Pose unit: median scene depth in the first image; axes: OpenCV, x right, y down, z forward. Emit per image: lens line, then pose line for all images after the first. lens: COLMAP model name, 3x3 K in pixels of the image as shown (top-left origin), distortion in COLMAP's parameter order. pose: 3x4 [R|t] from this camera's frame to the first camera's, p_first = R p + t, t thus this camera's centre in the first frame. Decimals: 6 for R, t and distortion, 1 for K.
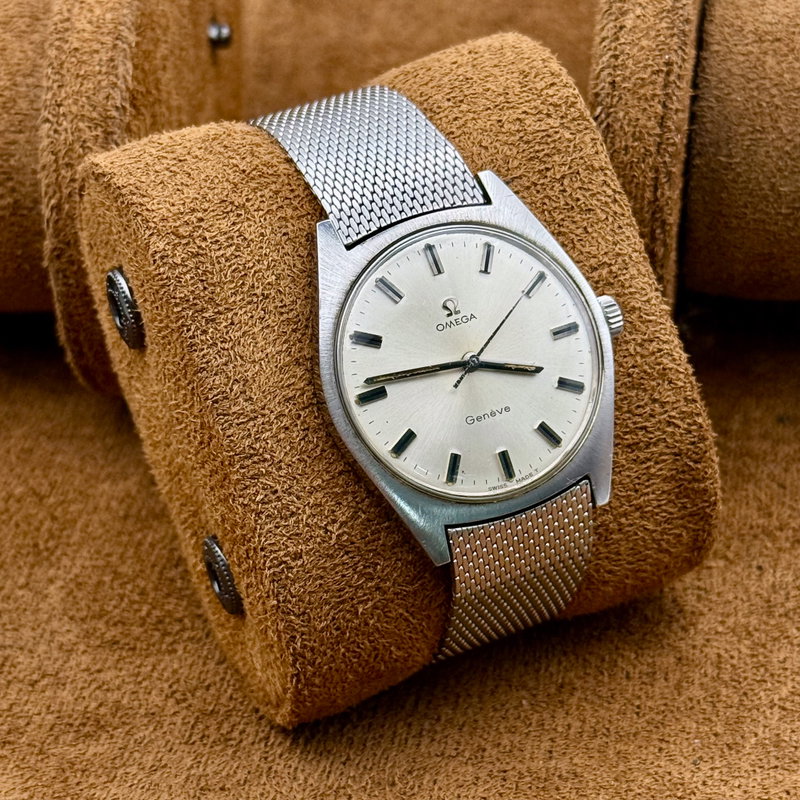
lens RADIAL K [[2293.2, 0, 400.3], [0, 2293.2, 428.0], [0, 0, 1]] dist [0.077545, 0.909662]
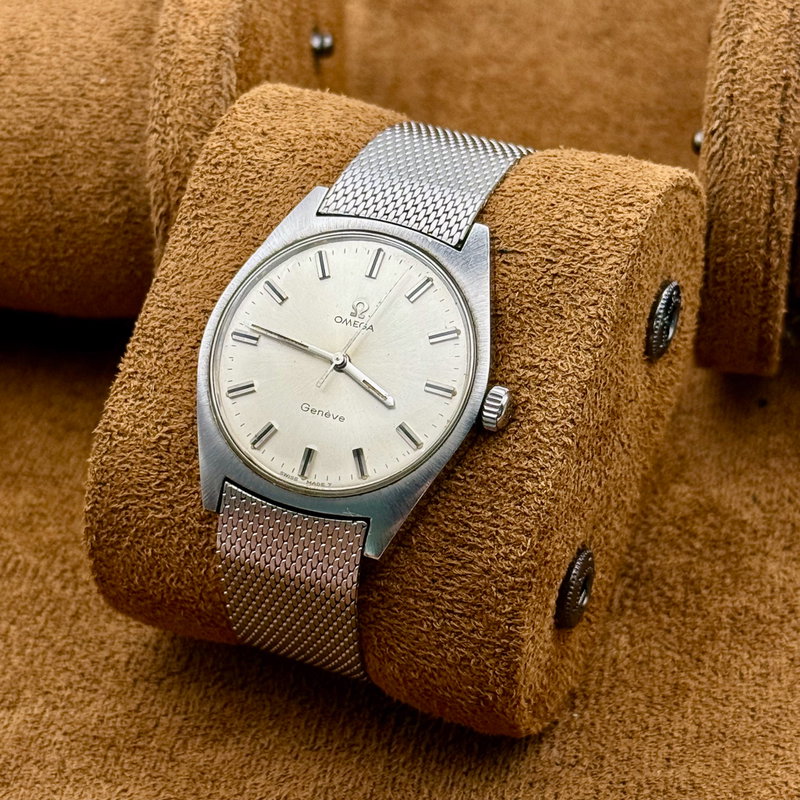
lens RADIAL K [[2293.2, 0, 400.3], [0, 2293.2, 428.0], [0, 0, 1]] dist [0.077545, 0.909662]
pose [[0.642742, 0.458672, -0.613598, 0.675293], [-0.548880, 0.834473, 0.048829, -0.067443], [0.534428, 0.305408, 0.788107, 0.217524]]
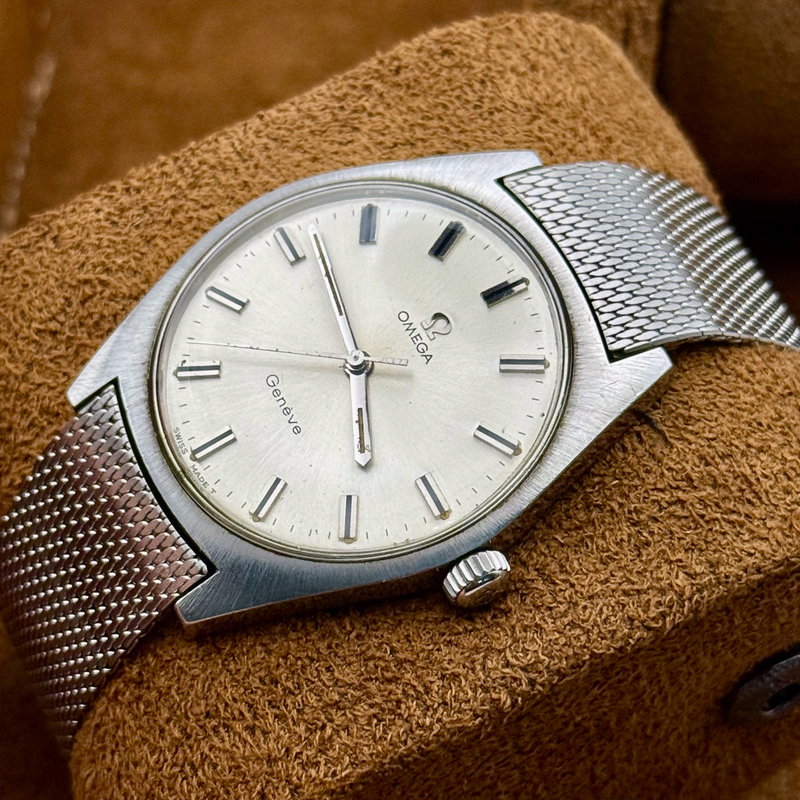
lens RADIAL K [[2660.0, 0, 379.9], [0, 2660.0, 399.7], [0, 0, 1]] dist [0.085382, -0.813935]
pose [[0.061173, 0.696303, -0.715136, 0.576609], [-0.958522, 0.240806, 0.152473, -0.151373], [0.278376, 0.676147, 0.682153, 0.477591]]
